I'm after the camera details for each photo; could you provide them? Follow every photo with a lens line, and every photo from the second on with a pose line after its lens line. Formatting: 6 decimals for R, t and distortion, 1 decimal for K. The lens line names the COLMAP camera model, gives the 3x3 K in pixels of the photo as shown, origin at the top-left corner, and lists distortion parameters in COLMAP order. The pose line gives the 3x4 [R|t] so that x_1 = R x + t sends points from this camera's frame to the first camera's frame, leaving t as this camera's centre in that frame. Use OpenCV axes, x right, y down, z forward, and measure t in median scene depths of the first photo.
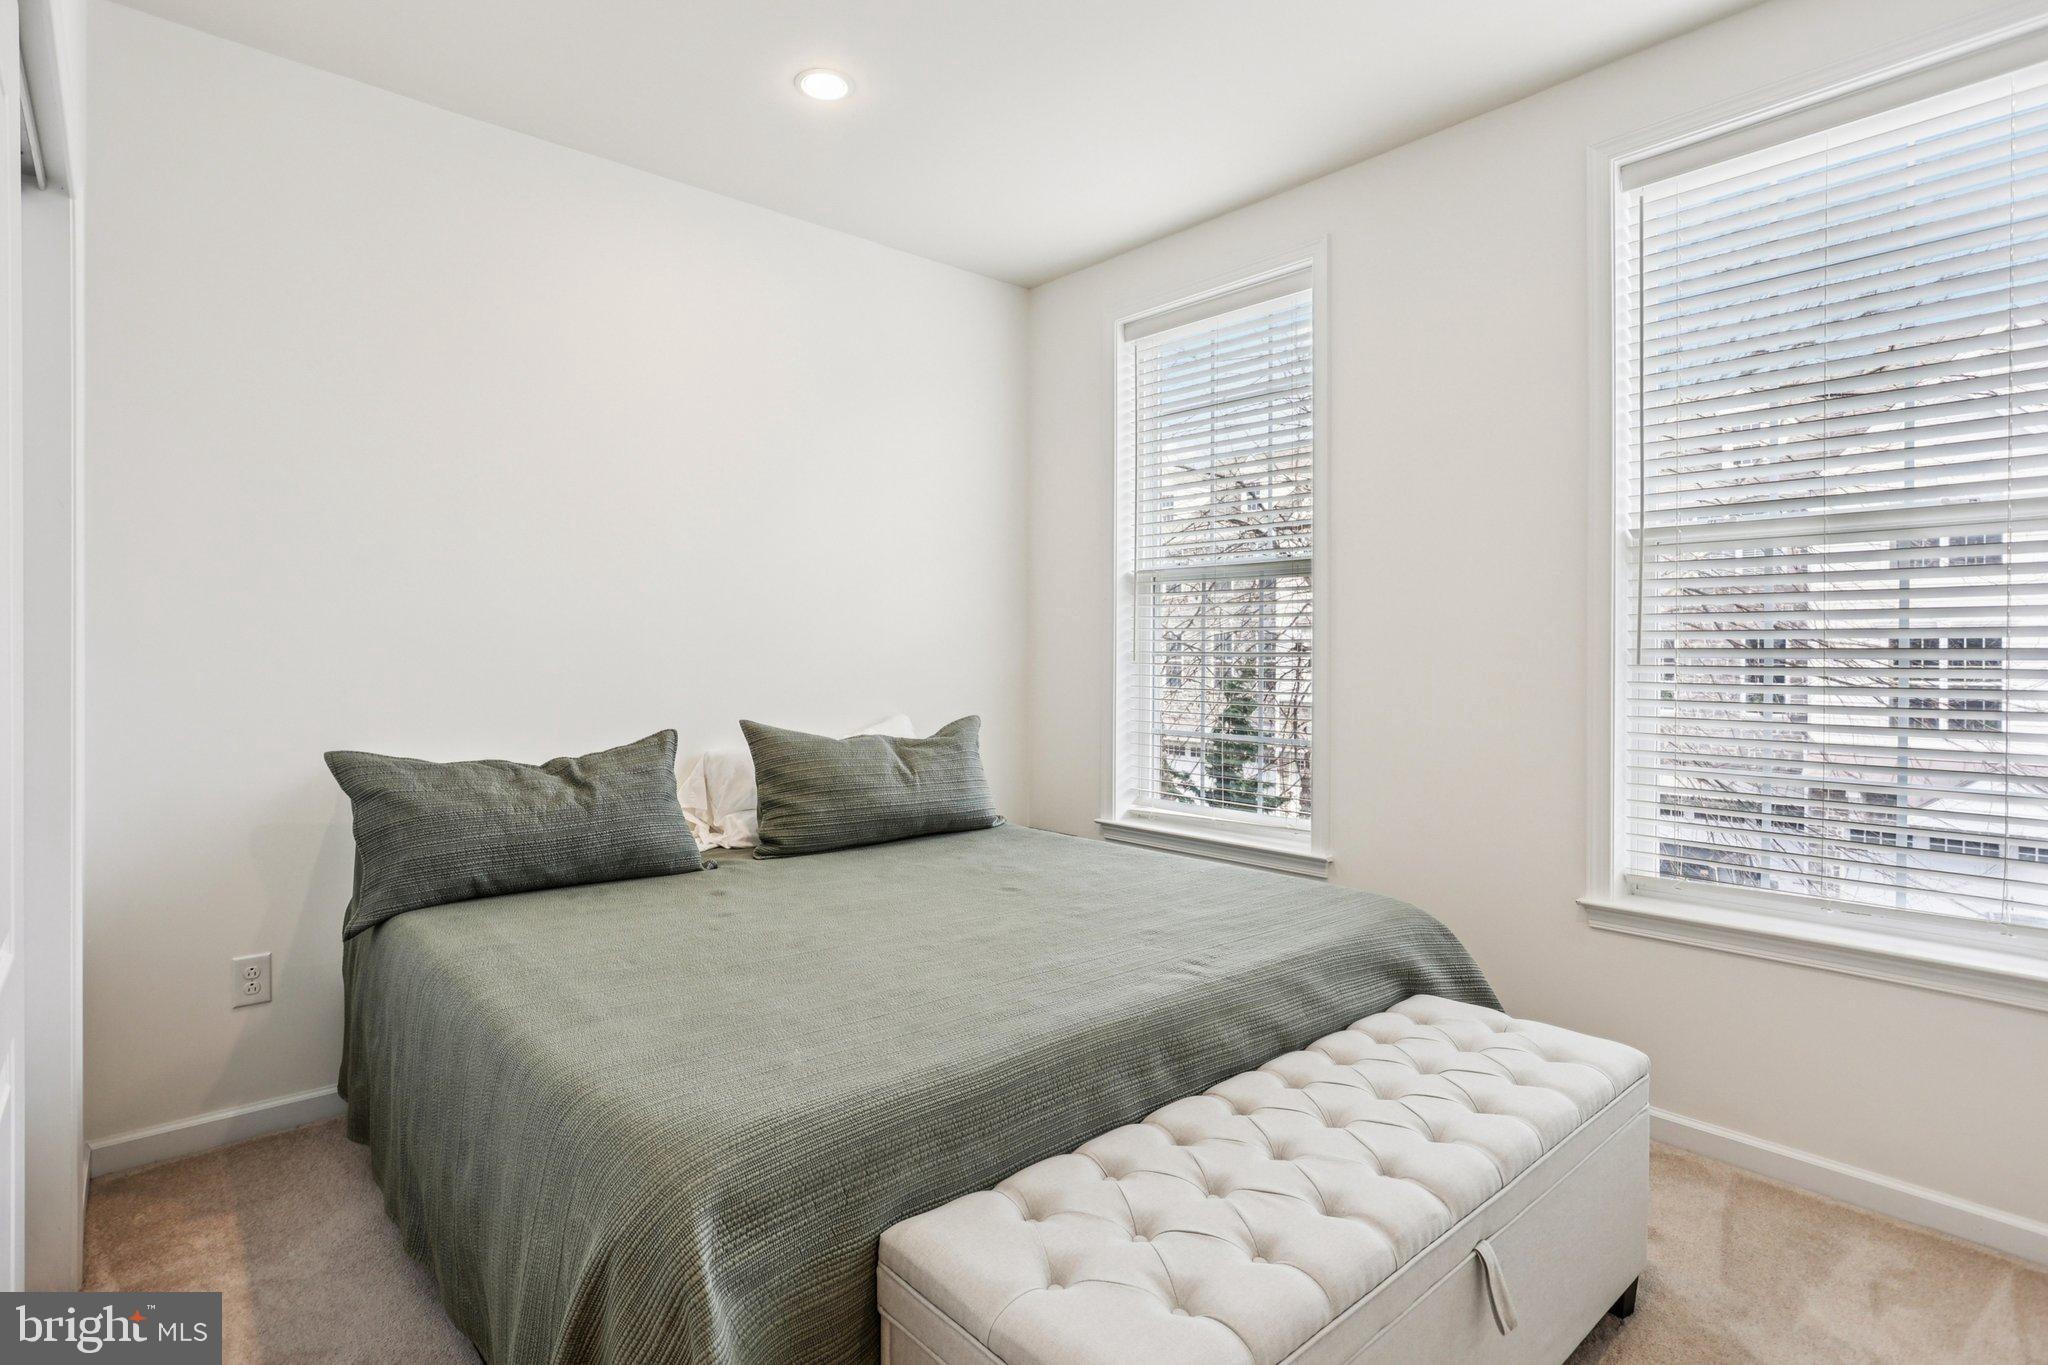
lens RADIAL K [[1023.5, 0, 1021.8], [0, 1023.5, 654.8], [0, 0, 1]] dist [-0.059863, 0.035414]
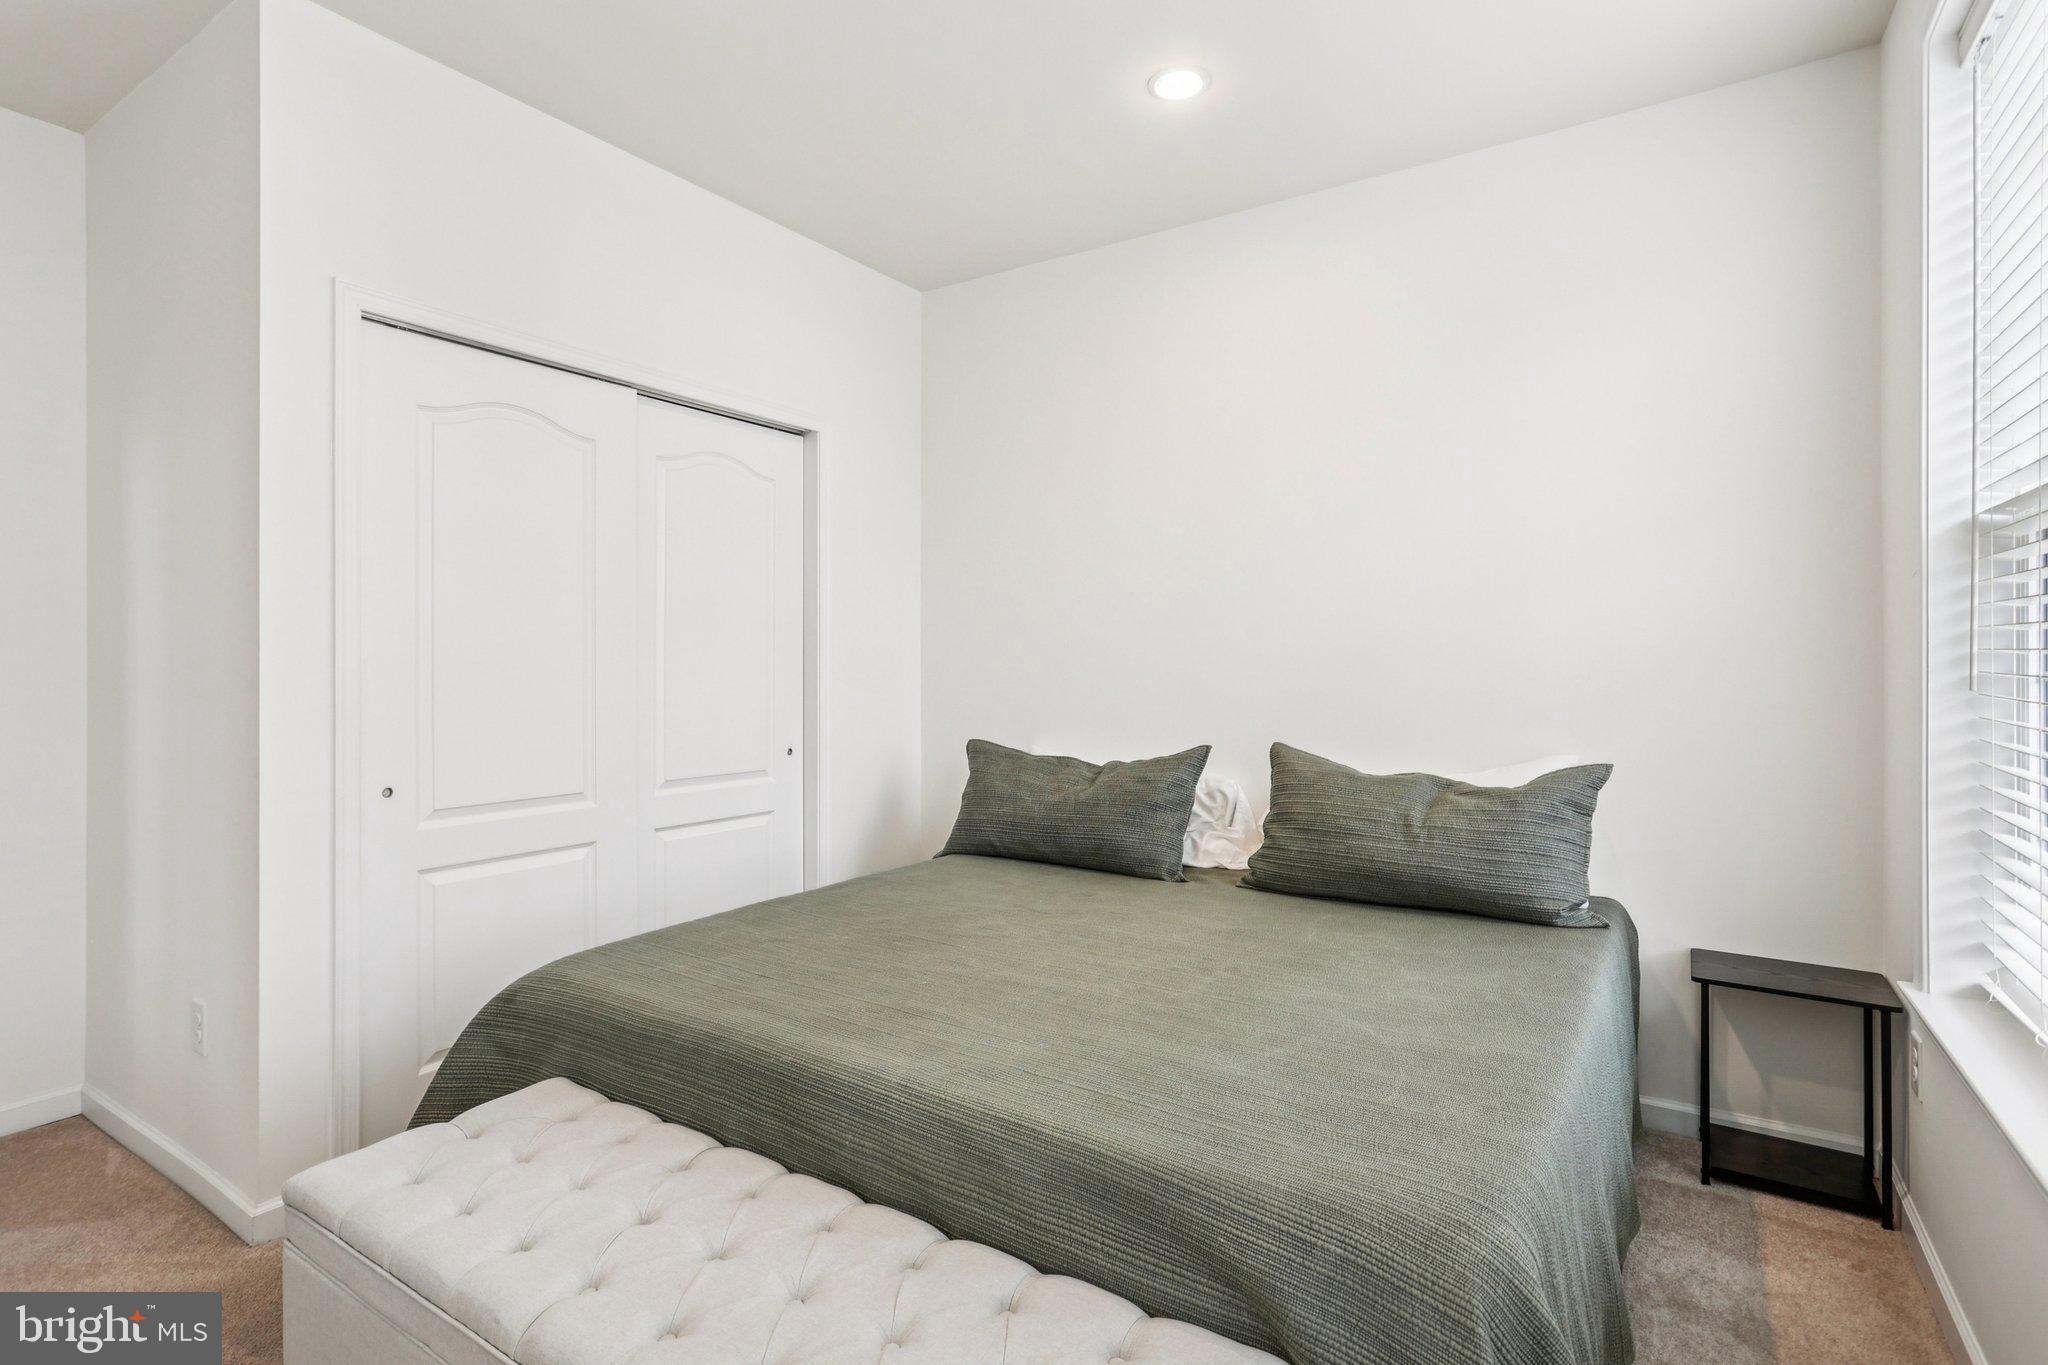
lens RADIAL K [[1023.5, 0, 1021.8], [0, 1023.5, 654.8], [0, 0, 1]] dist [-0.059863, 0.035414]
pose [[0.273819, -0.004786, -0.961769, 0.593325], [-0.003228, 0.999977, -0.005895, -0.012561], [0.961776, 0.004719, 0.273797, 0.511275]]
